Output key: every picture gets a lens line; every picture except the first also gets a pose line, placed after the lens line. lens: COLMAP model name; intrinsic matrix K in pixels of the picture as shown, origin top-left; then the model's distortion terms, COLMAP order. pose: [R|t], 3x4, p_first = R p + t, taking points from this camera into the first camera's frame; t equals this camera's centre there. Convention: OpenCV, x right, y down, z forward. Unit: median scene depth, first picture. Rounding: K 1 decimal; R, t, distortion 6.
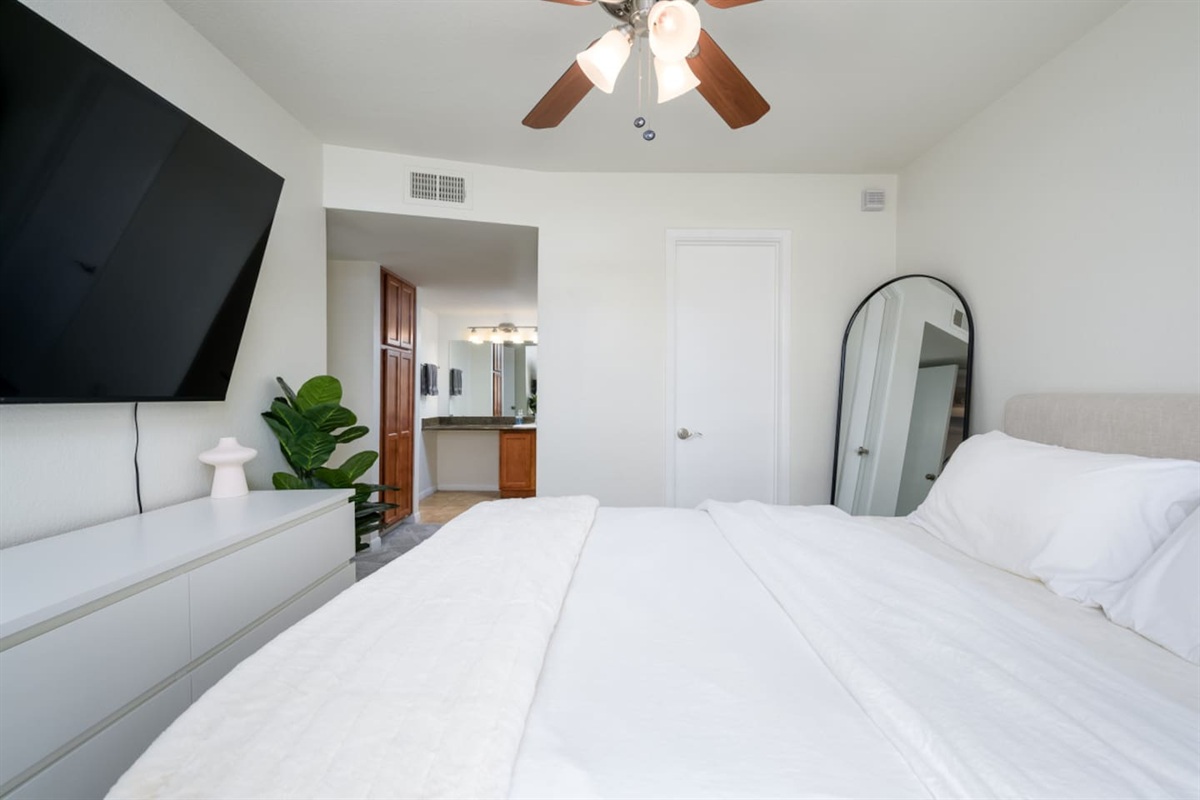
lens RADIAL K [[515.9, 0, 594.2], [0, 515.9, 401.3], [0, 0, 1]] dist [-0.001631, -0.000194]
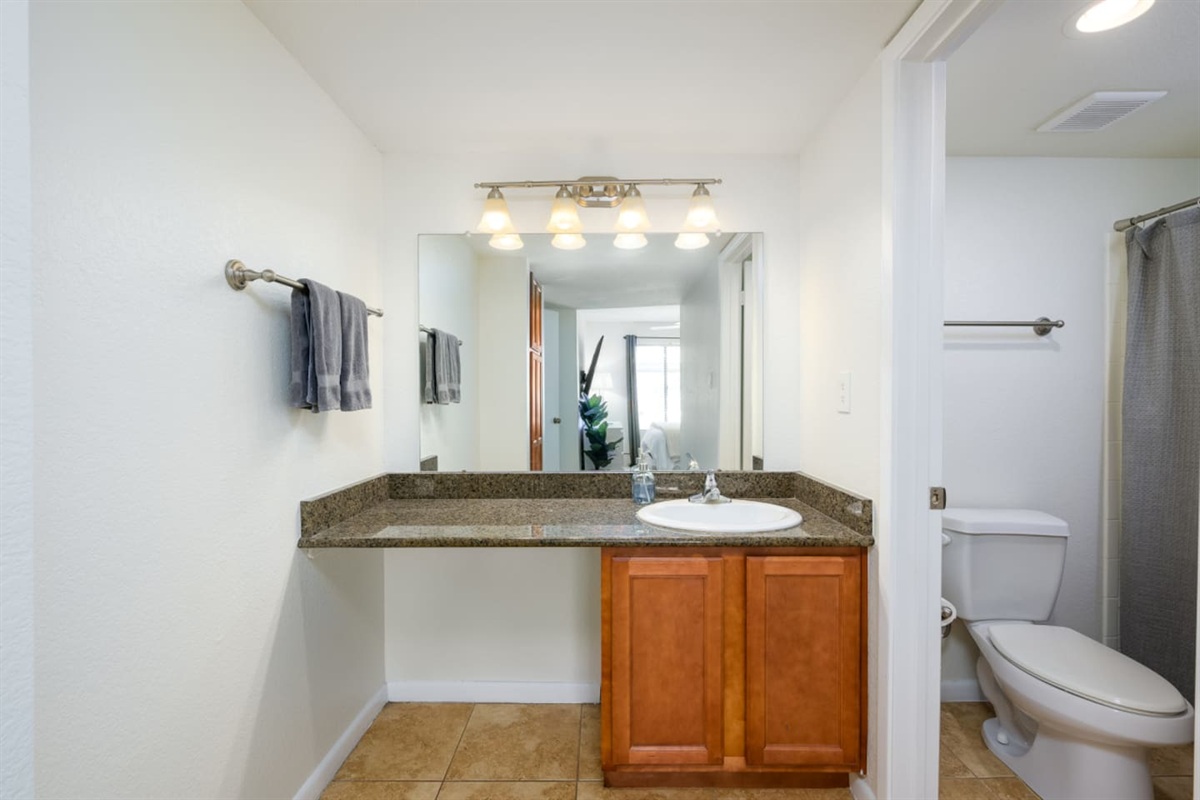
lens RADIAL K [[515.9, 0, 594.2], [0, 515.9, 401.3], [0, 0, 1]] dist [-0.001631, -0.000194]
pose [[0.999954, -0.004392, -0.008523, -0.171690], [0.004409, 0.999988, 0.001998, -0.014778], [0.008514, -0.002035, 0.999962, 0.688019]]
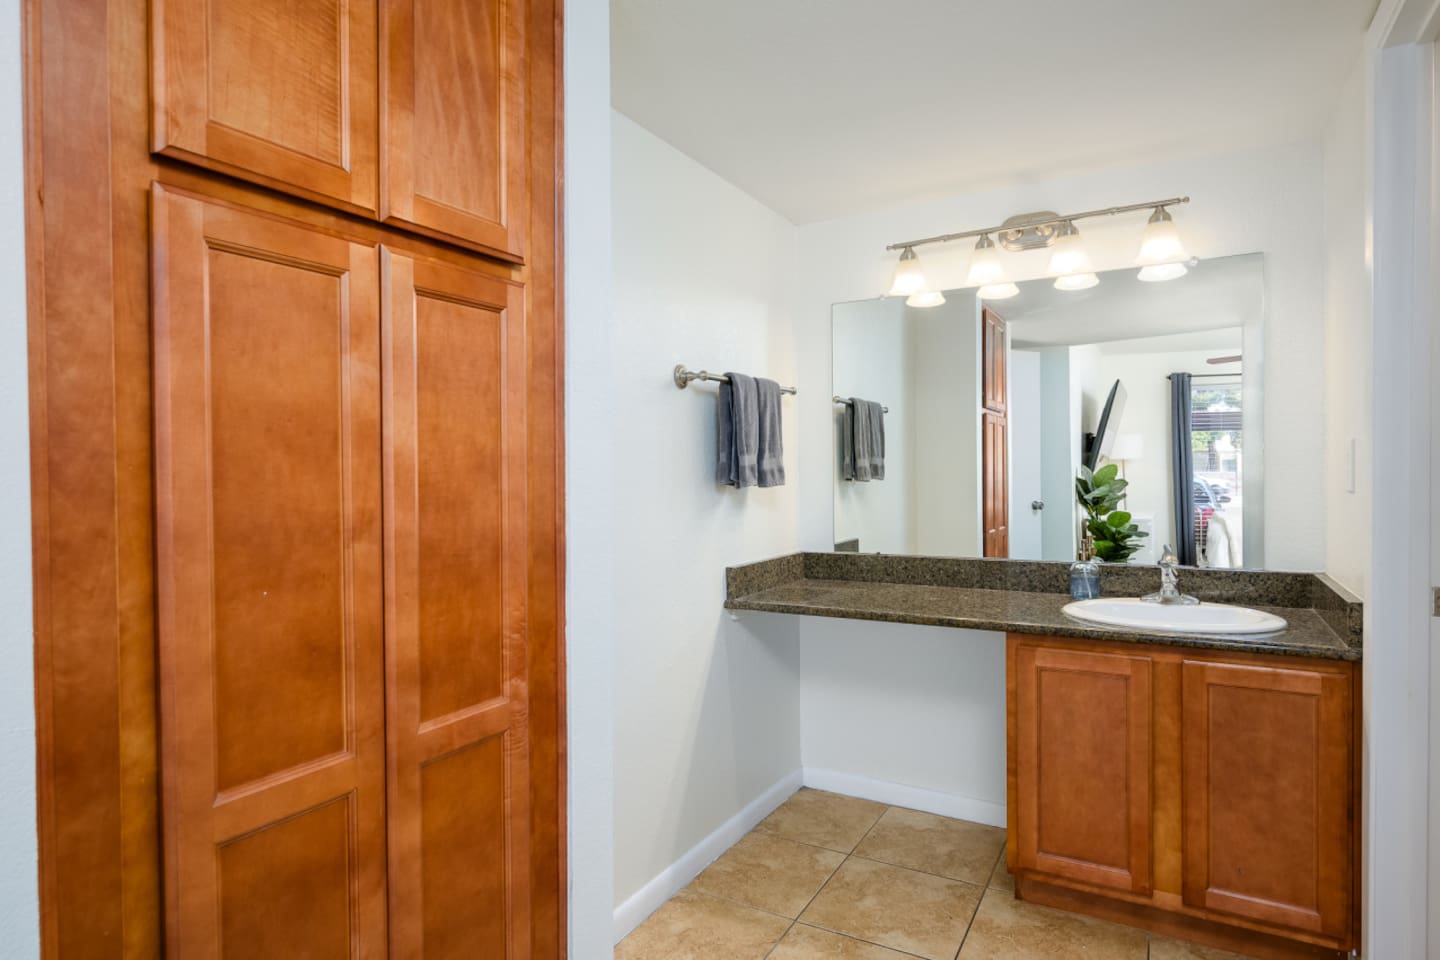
lens RADIAL K [[779.1, 0, 744.2], [0, 779.1, 480.2], [0, 0, 1]] dist [-0.000609, -0.000038]
pose [[0.879675, -0.005272, -0.475545, -0.109283], [0.006824, 0.999976, 0.001536, -0.014590], [0.475525, -0.004597, 0.879690, 0.575007]]
